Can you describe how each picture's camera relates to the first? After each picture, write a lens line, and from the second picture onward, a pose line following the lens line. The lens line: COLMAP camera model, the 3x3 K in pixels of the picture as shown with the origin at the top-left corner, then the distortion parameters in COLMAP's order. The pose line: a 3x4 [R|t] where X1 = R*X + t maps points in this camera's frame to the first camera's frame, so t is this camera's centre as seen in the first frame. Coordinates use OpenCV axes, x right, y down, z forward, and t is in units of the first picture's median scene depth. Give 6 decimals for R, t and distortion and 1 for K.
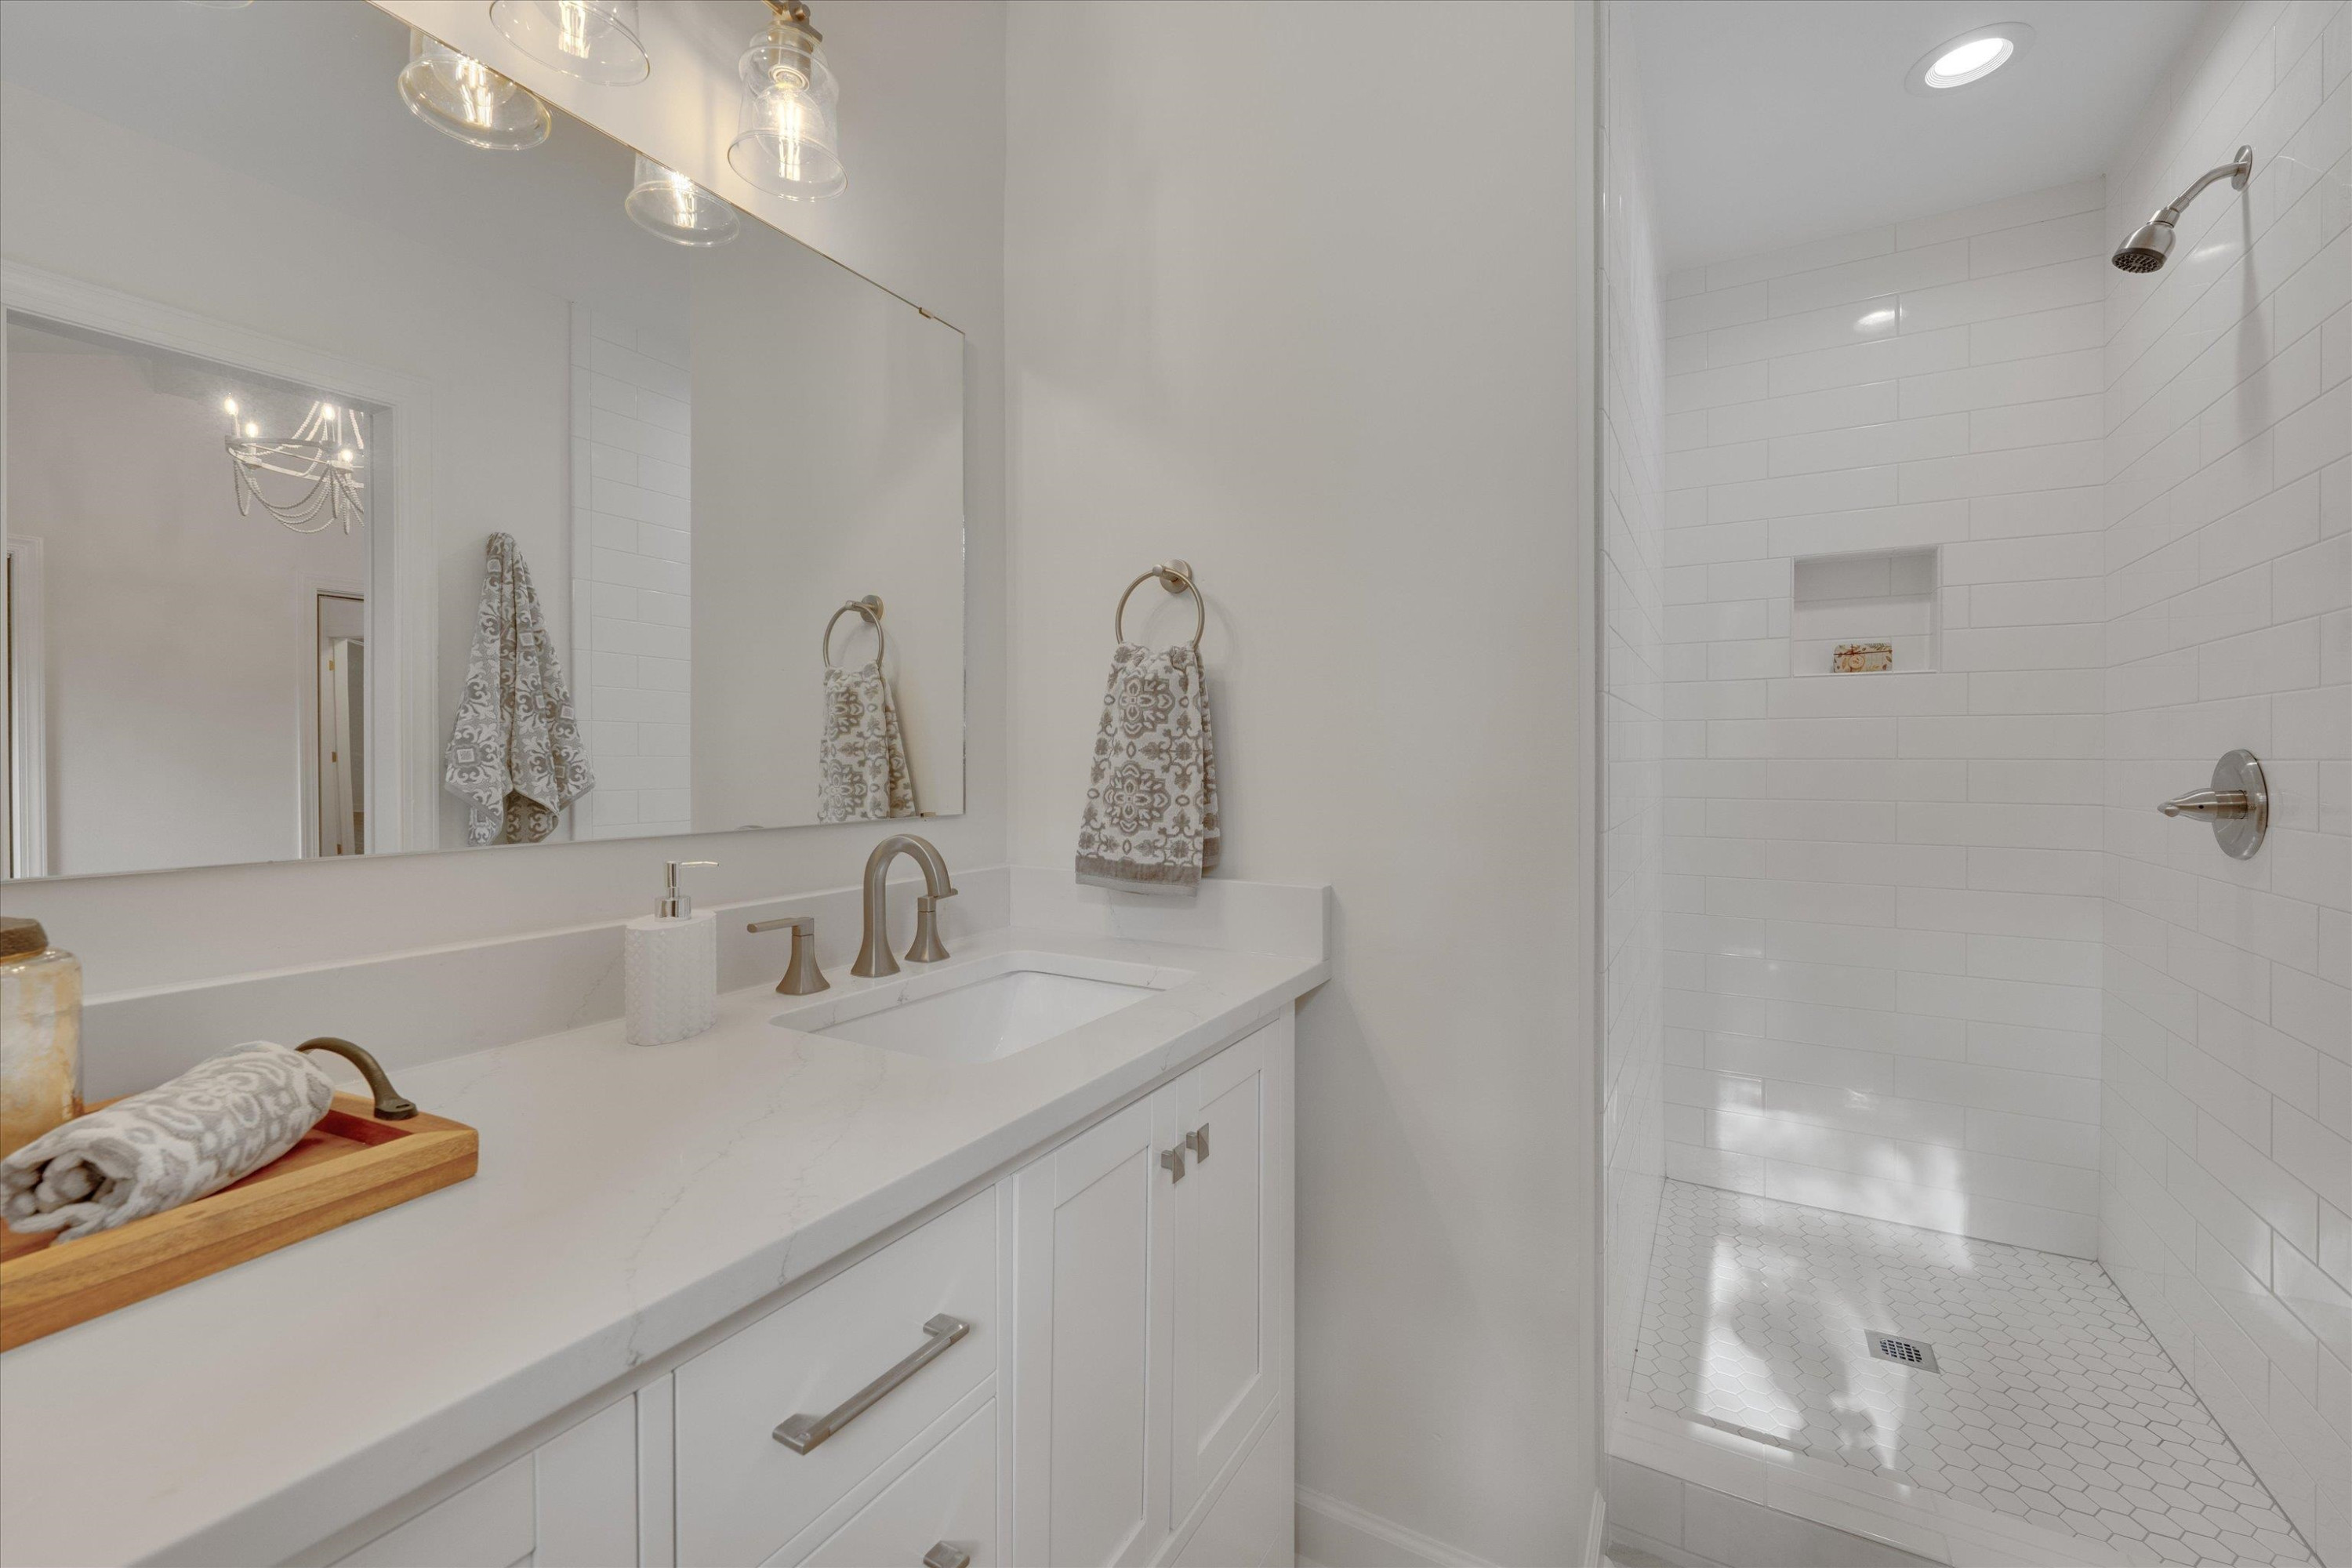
lens RADIAL K [[970.3, 0, 1175.2], [0, 970.3, 765.4], [0, 0, 1]] dist [0.001091, -0.001324]
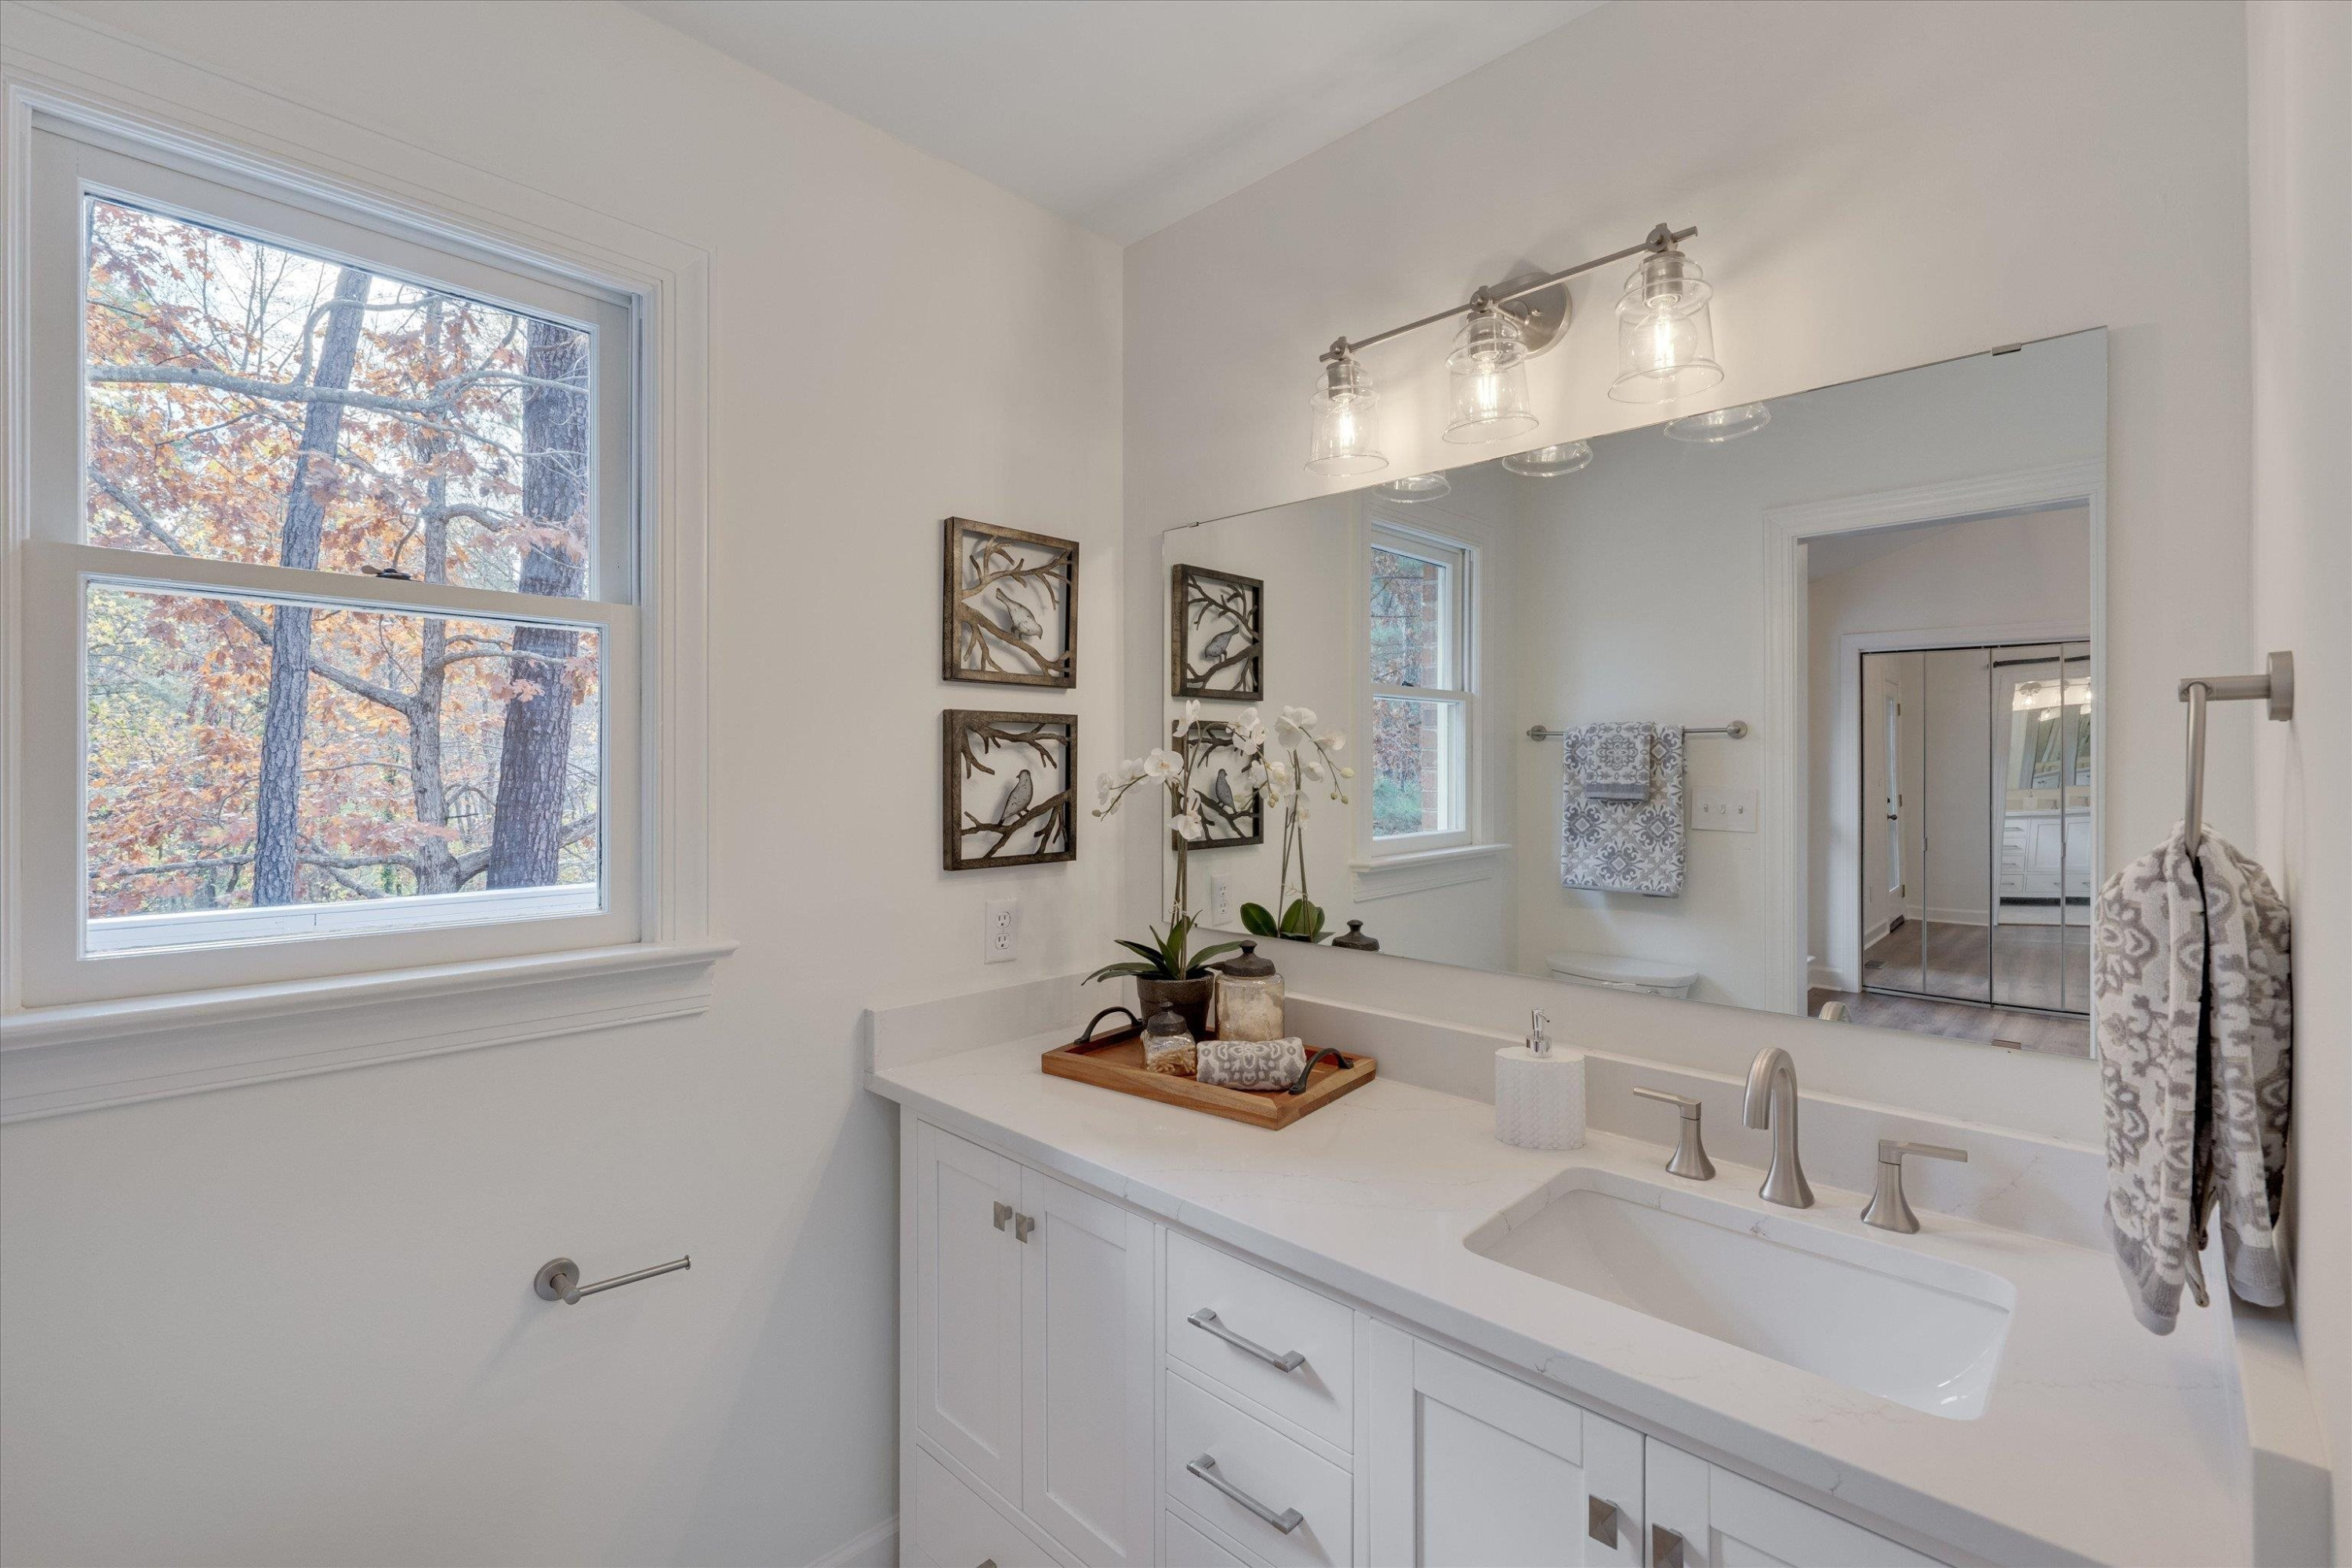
lens RADIAL K [[1020.9, 0, 1197.3], [0, 1020.9, 773.5], [0, 0, 1]] dist [-0.001266, -0.001783]
pose [[-0.231127, -0.001637, -0.972922, 0.658457], [-0.012412, 0.999922, 0.001266, -0.153828], [0.972844, 0.012368, -0.231129, 0.619619]]
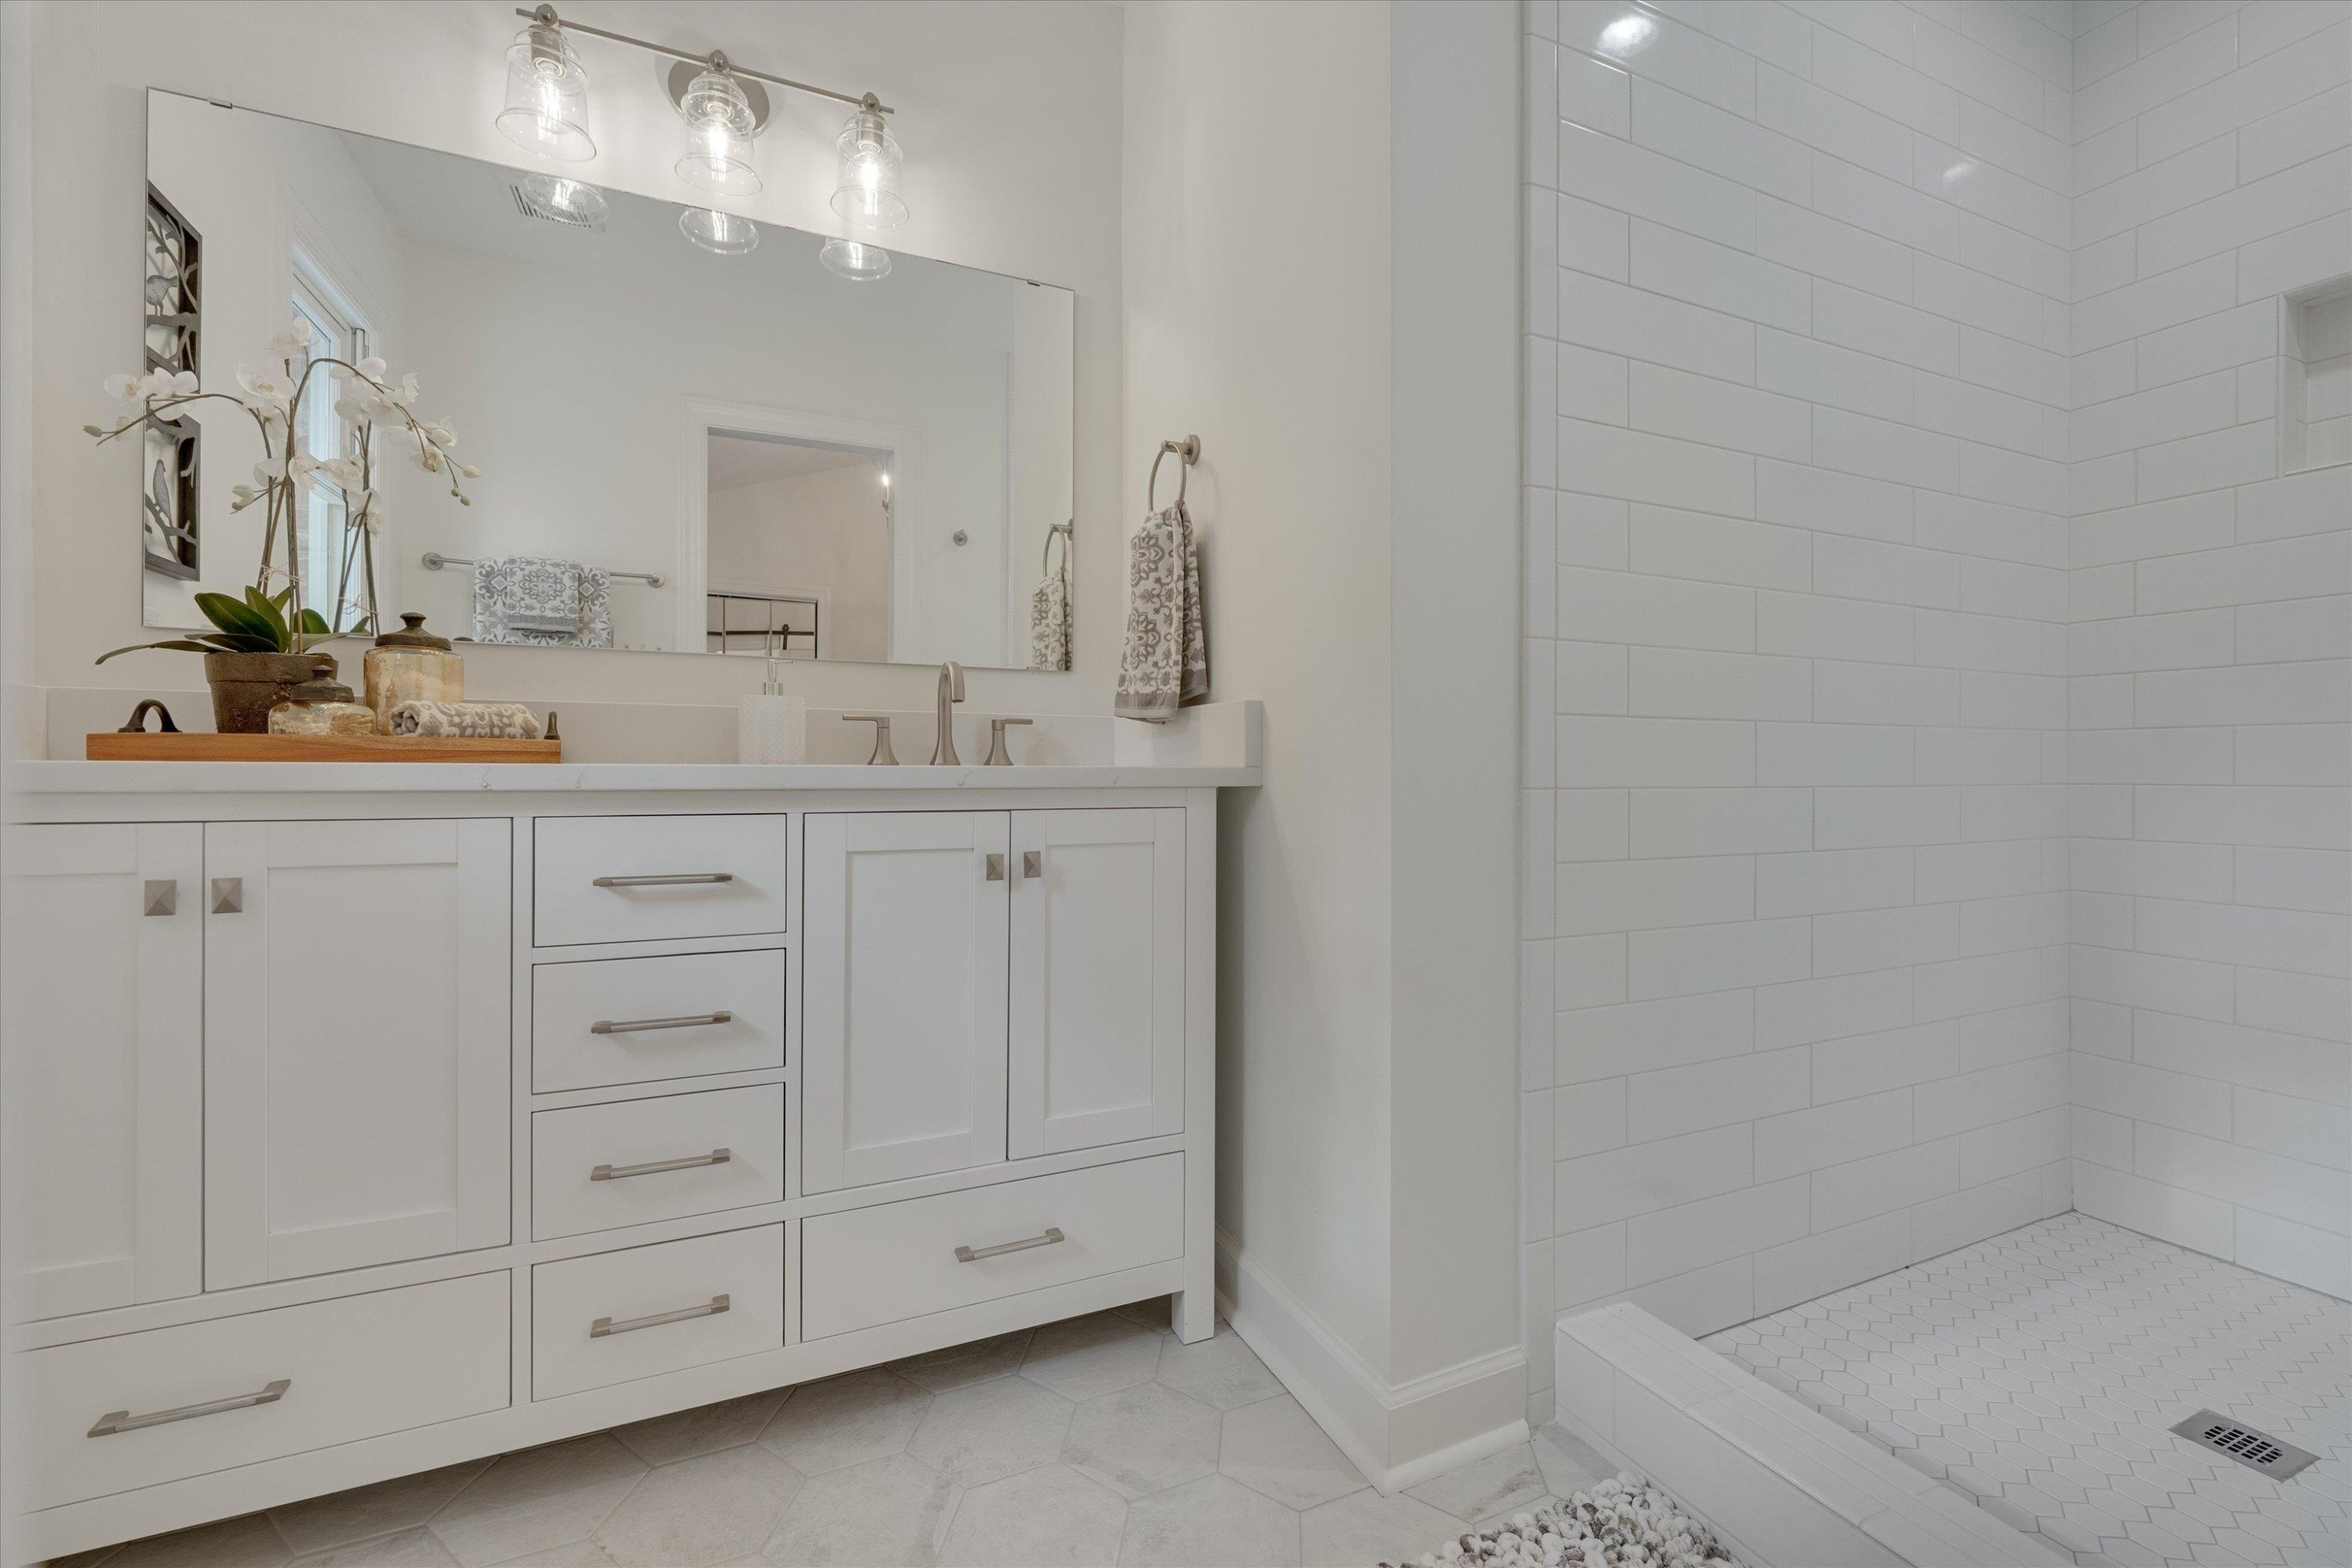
lens RADIAL K [[970.3, 0, 1179.4], [0, 970.3, 766.9], [0, 0, 1]] dist [0.001091, -0.001324]
pose [[0.813239, 0.005125, -0.581908, 0.704598], [-0.009412, 0.999946, -0.004346, 0.199278], [0.581854, 0.009012, 0.813243, 0.050732]]
